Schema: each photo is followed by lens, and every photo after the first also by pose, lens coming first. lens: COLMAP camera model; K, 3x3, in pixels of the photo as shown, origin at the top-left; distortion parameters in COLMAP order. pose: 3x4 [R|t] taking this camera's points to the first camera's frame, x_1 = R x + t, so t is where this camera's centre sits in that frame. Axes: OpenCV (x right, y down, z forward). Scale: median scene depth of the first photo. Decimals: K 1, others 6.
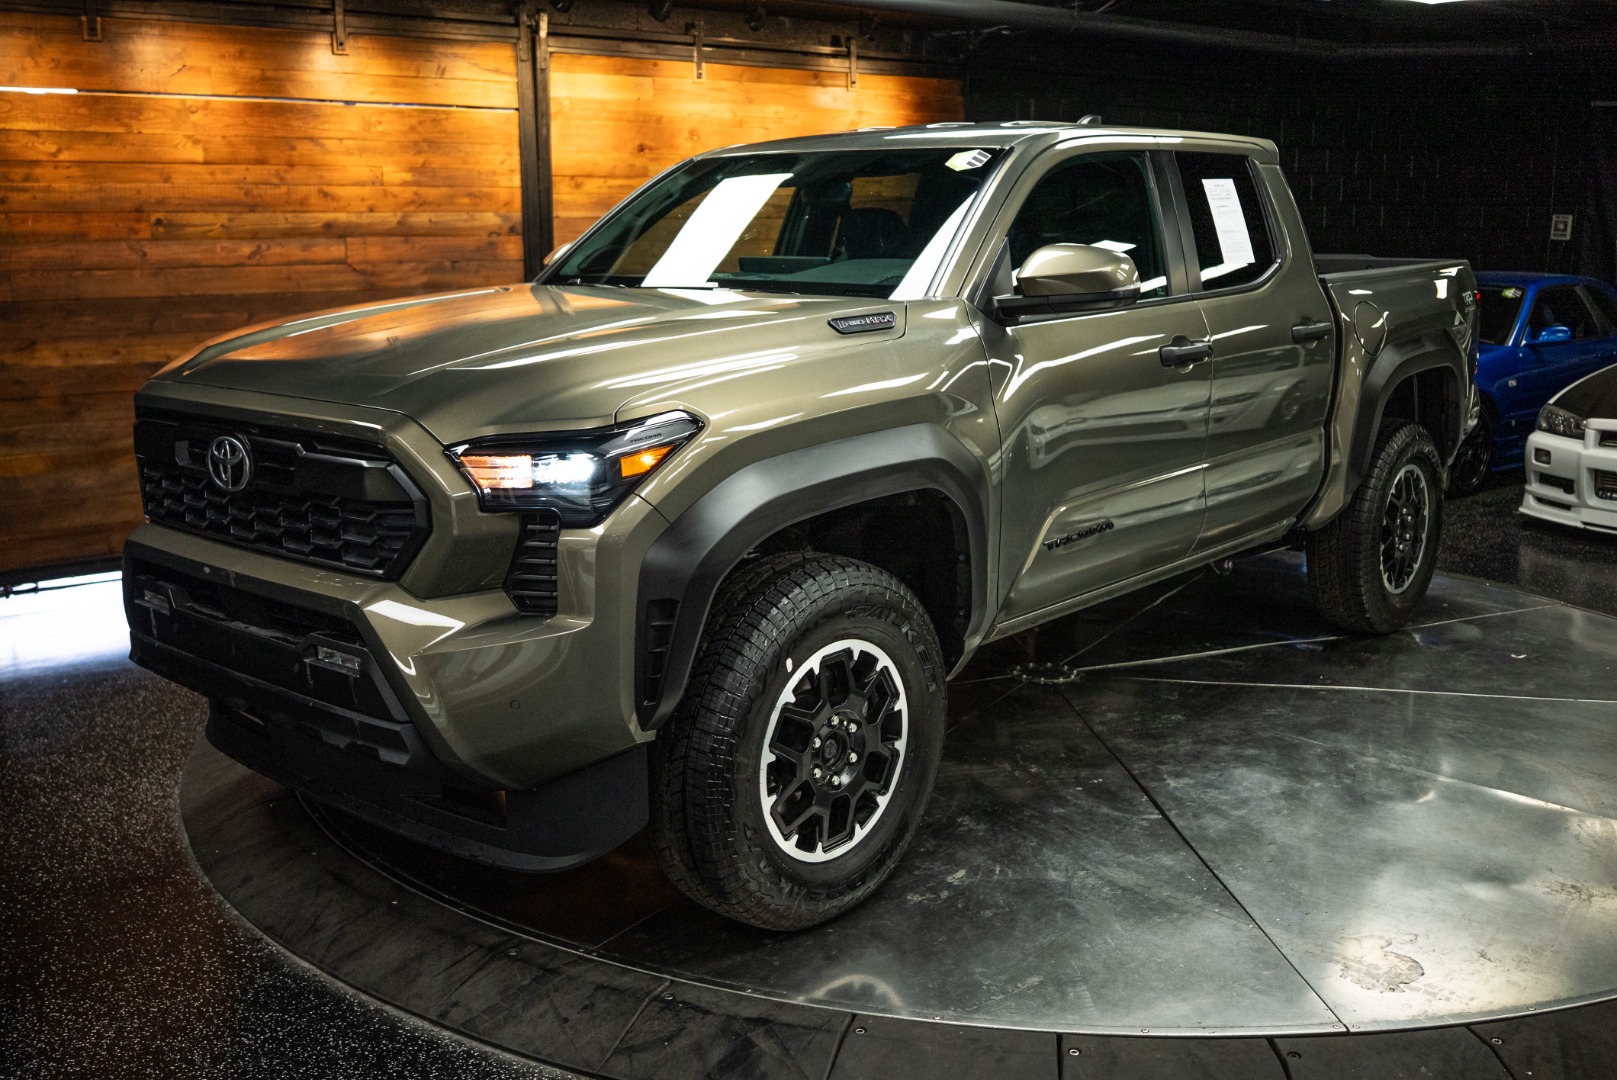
lens RADIAL K [[1680.4, 0, 808.5], [0, 1680.4, 540.0], [0, 0, 1]] dist [-0.022859, -0.007785]
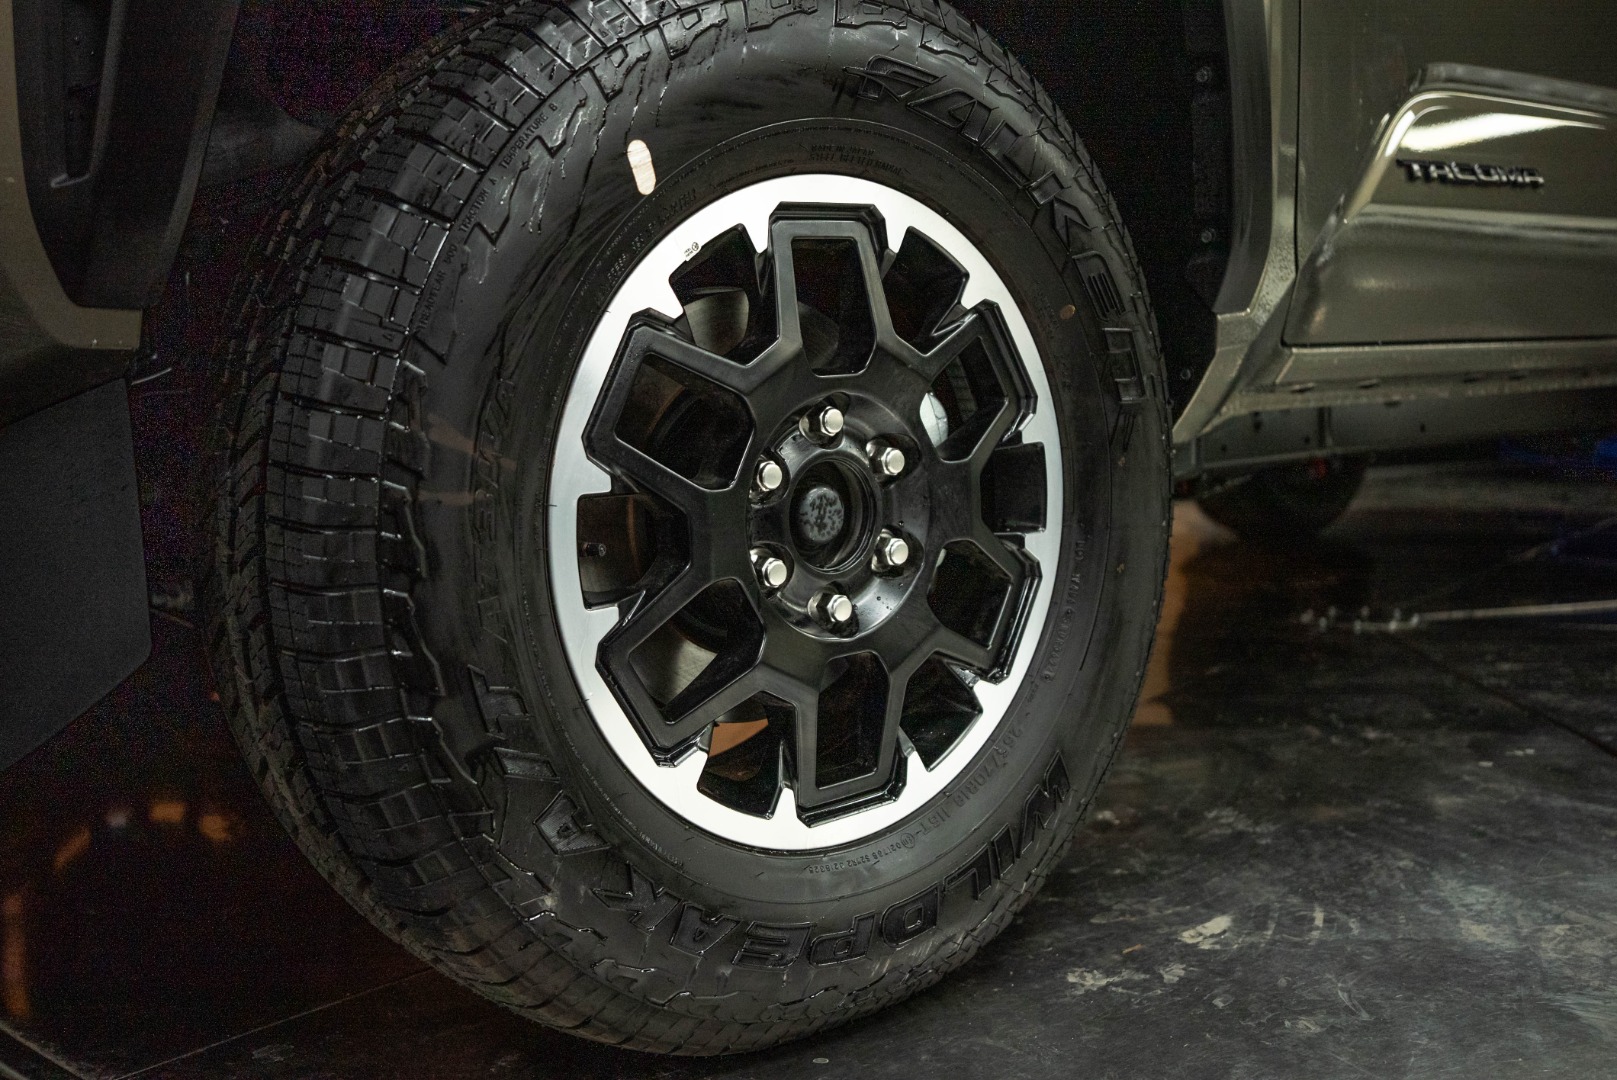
lens RADIAL K [[1615.1, 0, 808.5], [0, 1615.1, 540.0], [0, 0, 1]] dist [-0.025330, -0.006788]
pose [[0.989322, -0.010572, -0.145360, 0.055635], [-0.004306, 0.994809, -0.101665, 0.156667], [0.145681, 0.101205, 0.984142, 0.651118]]
